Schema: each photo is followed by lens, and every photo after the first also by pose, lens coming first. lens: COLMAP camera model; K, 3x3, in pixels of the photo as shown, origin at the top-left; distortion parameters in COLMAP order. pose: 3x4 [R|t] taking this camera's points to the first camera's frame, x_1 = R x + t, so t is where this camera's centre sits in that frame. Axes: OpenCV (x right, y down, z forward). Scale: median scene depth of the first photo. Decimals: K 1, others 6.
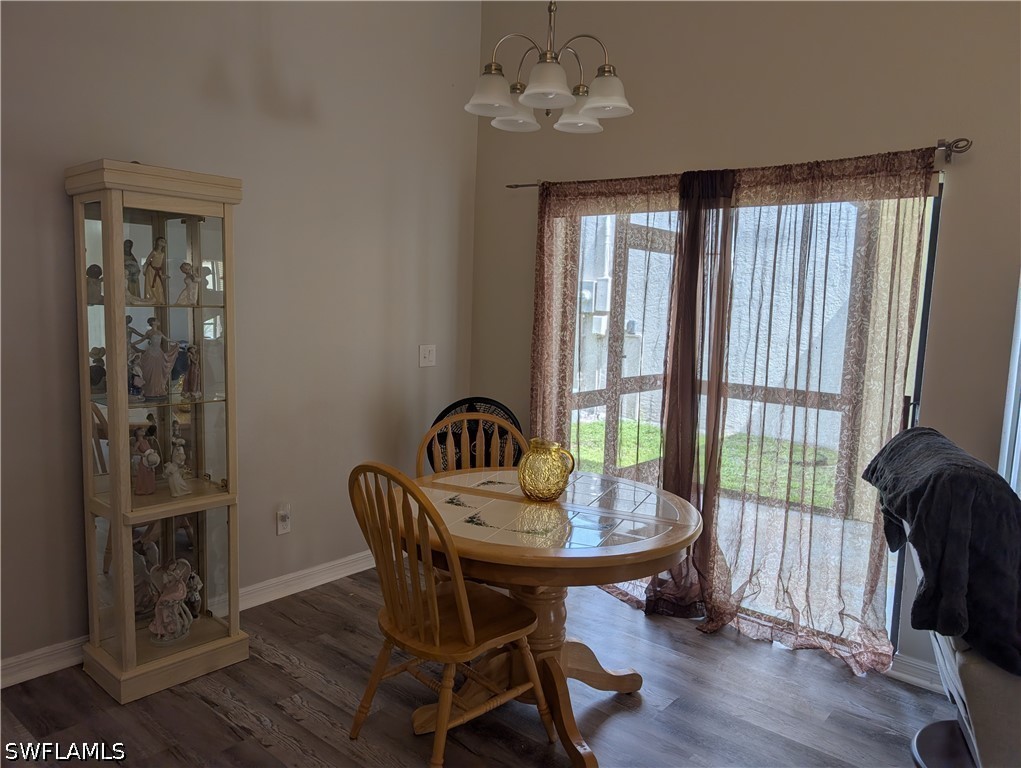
lens RADIAL K [[735.8, 0, 510.5], [0, 735.8, 384.0], [0, 0, 1]] dist [-0.005739, -0.004957]
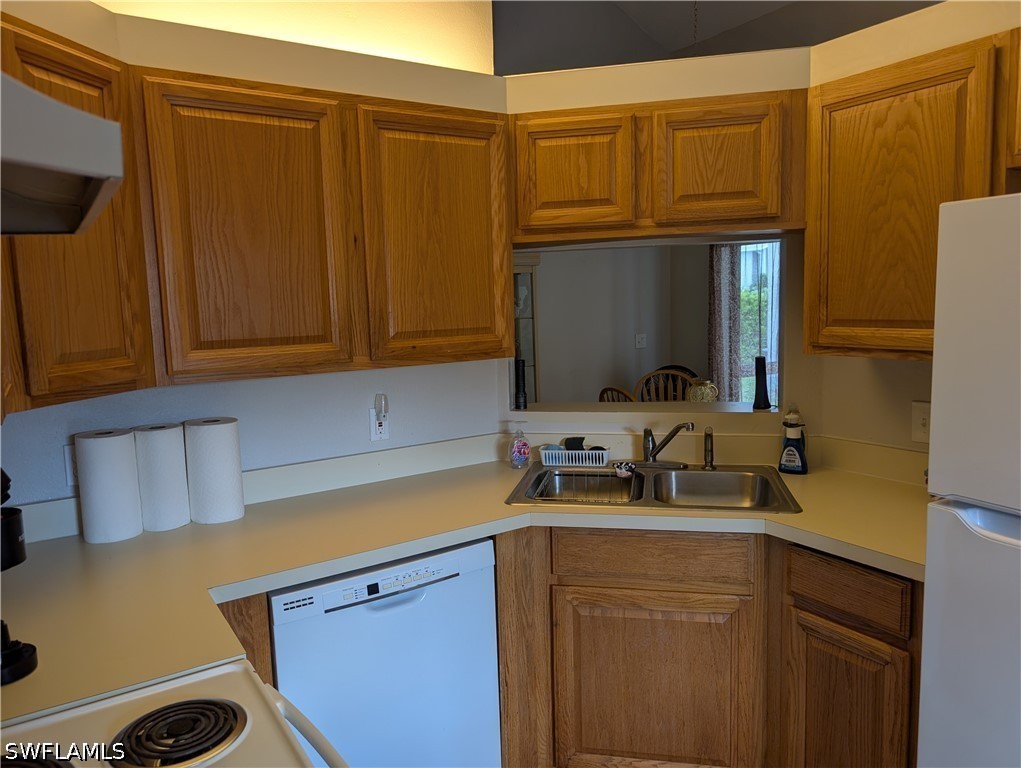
lens RADIAL K [[735.8, 0, 510.5], [0, 735.8, 384.0], [0, 0, 1]] dist [-0.005739, -0.004957]
pose [[0.952479, -0.027369, -0.303373, 0.111304], [0.026953, 0.999621, -0.005558, 0.064176], [0.303410, -0.002883, 0.952856, -0.676508]]
